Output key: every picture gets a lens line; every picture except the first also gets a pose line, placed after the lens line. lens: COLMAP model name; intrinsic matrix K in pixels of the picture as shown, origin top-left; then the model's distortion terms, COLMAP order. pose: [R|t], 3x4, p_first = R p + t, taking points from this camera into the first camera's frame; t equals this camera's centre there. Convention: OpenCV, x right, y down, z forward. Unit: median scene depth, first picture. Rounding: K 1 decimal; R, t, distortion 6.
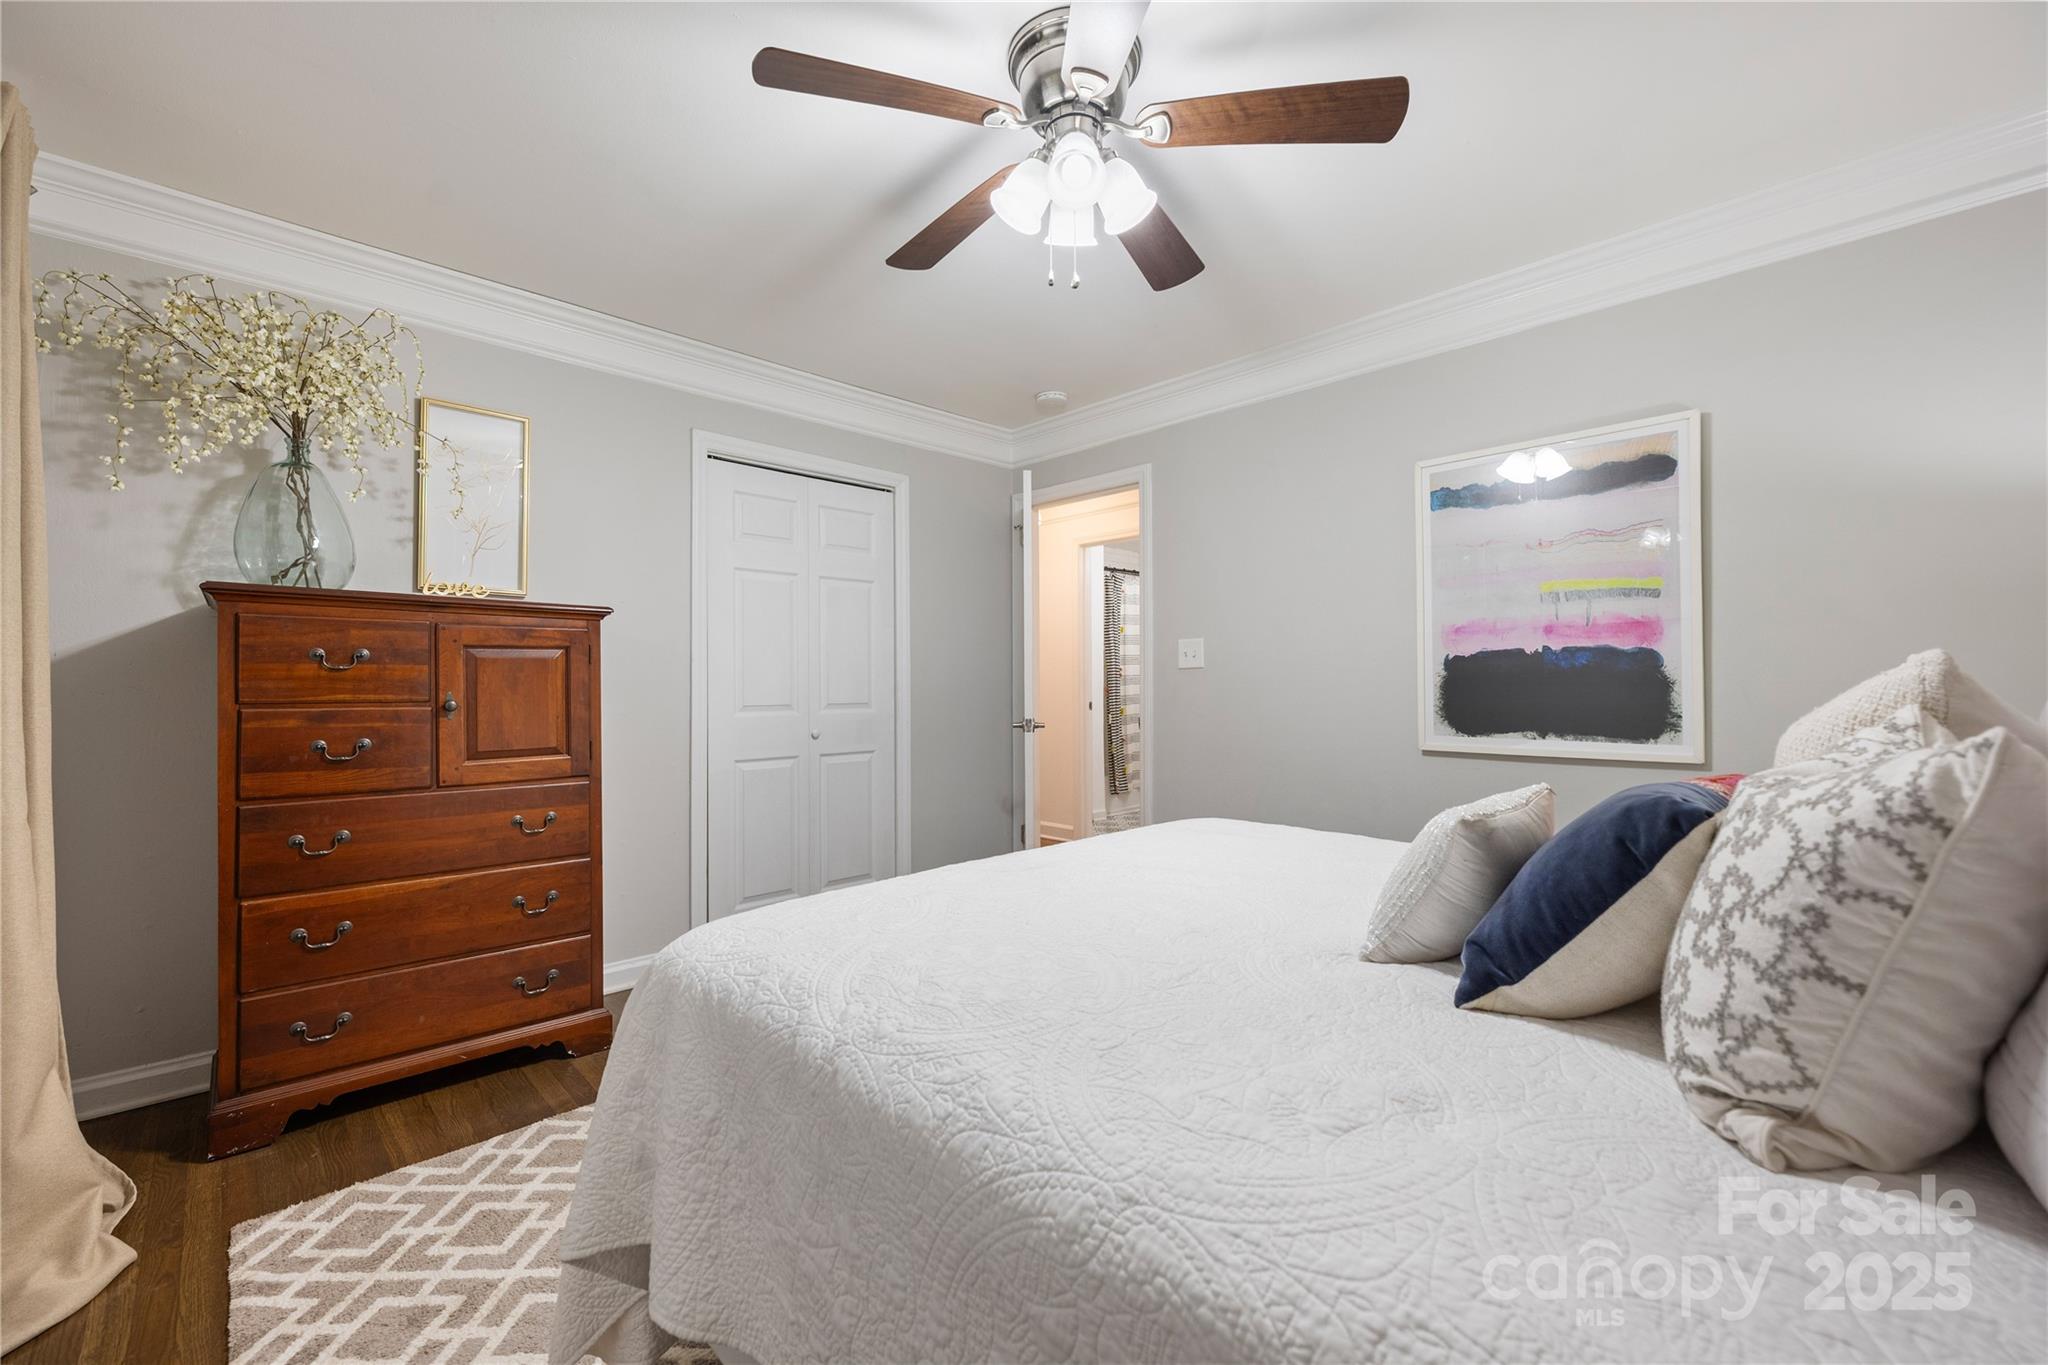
lens RADIAL K [[823.8, 0, 1030.8], [0, 823.8, 674.5], [0, 0, 1]] dist [-0.001730, -0.000186]
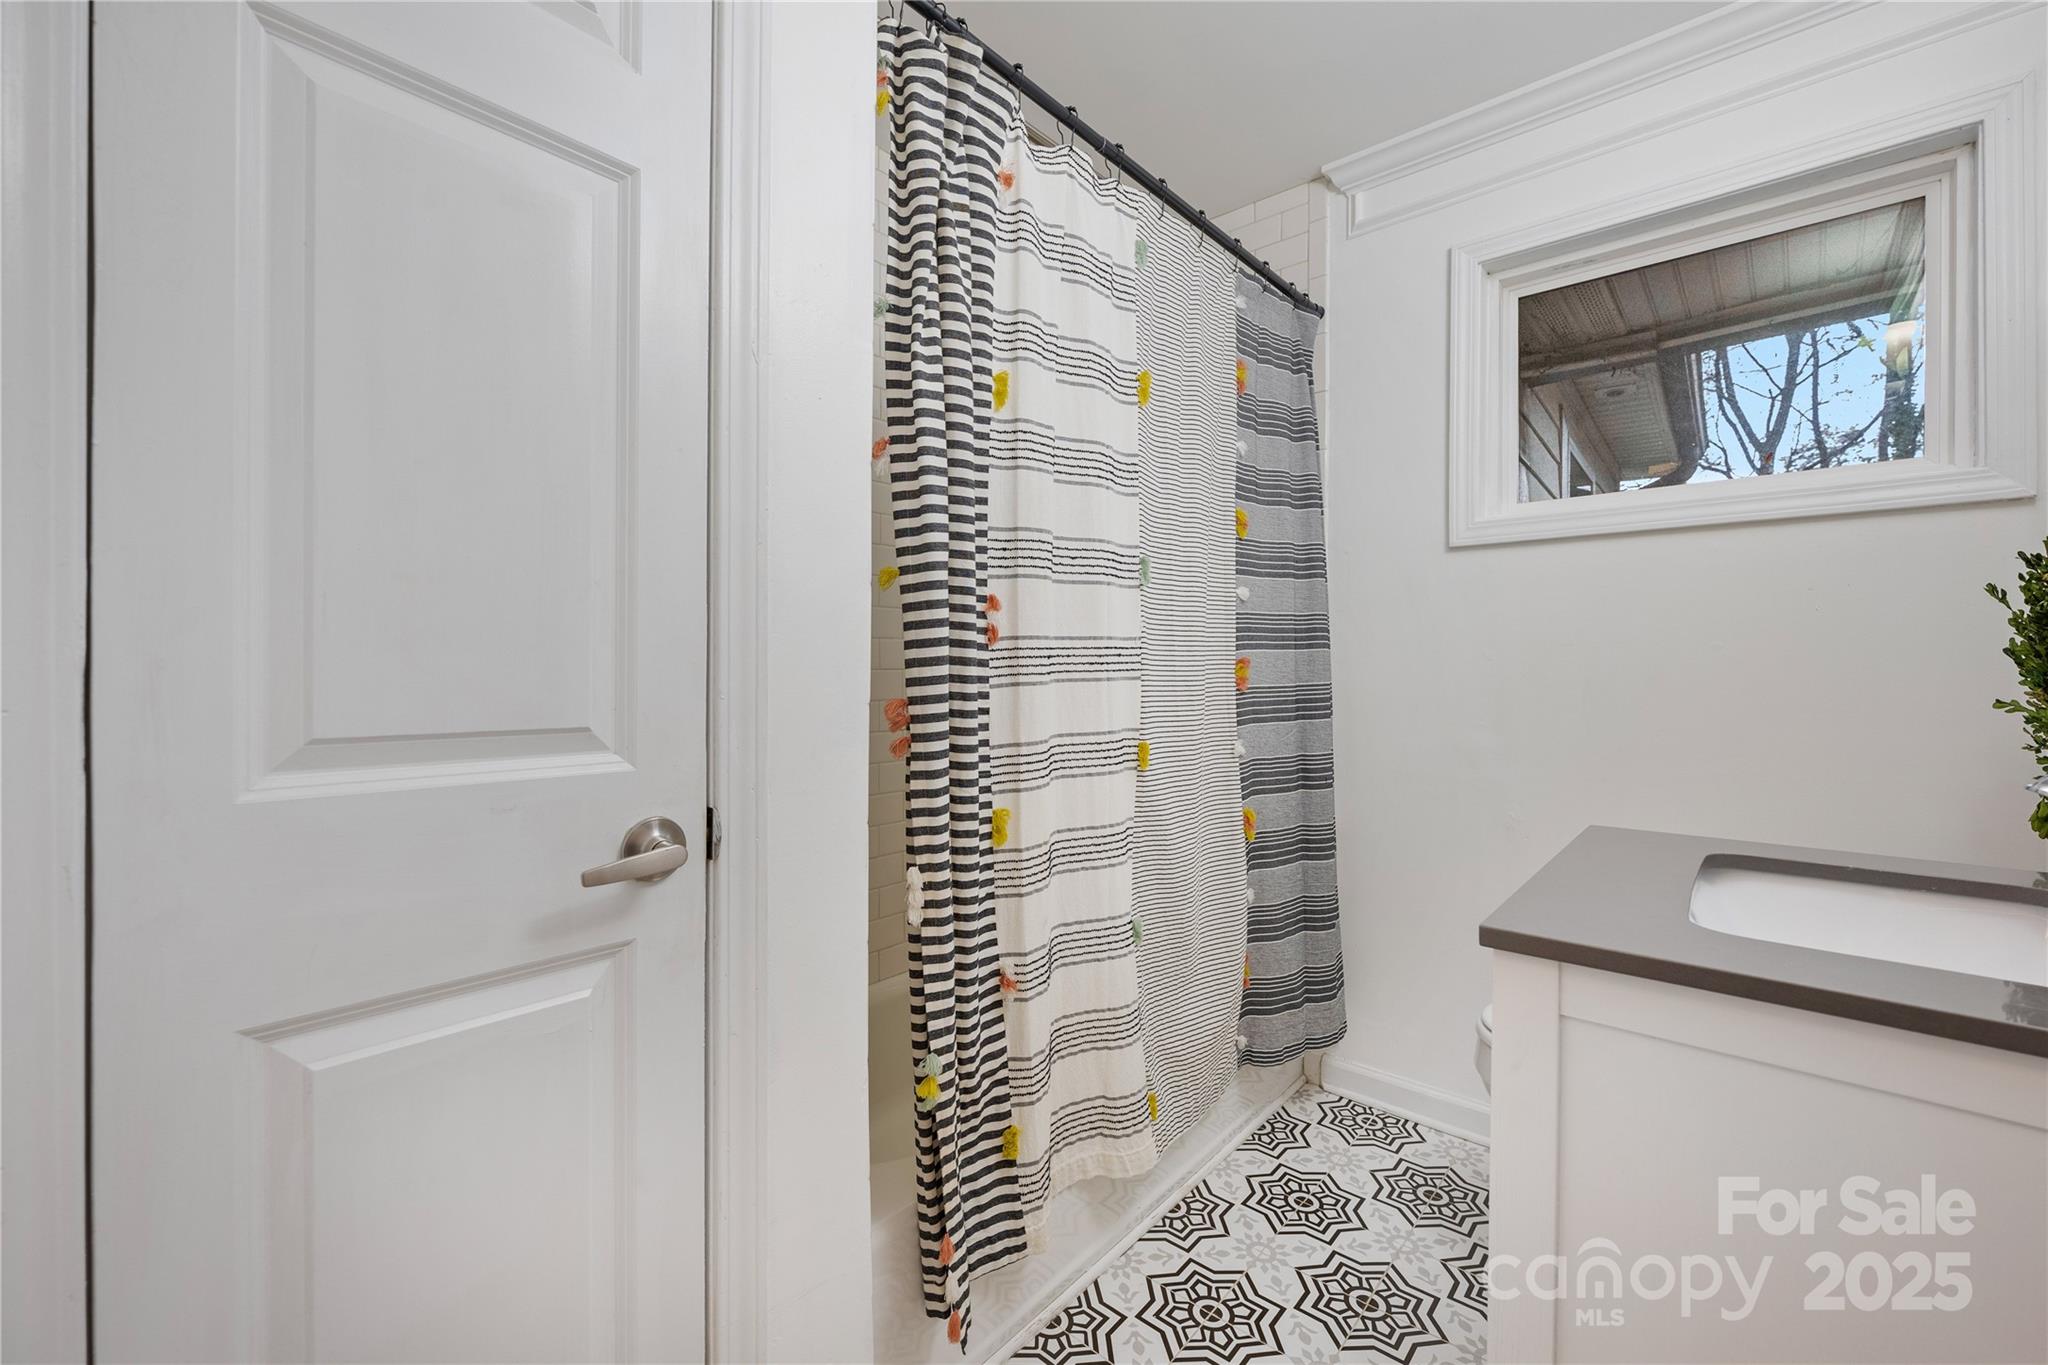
lens RADIAL K [[831.3, 0, 1020.6], [0, 831.3, 693.3], [0, 0, 1]] dist [-0.000102, -0.000153]
pose [[0.999832, 0.010641, -0.014936, 0.118185], [-0.010159, 0.999436, 0.031994, 0.007802], [0.015268, -0.031836, 0.999376, 0.813441]]
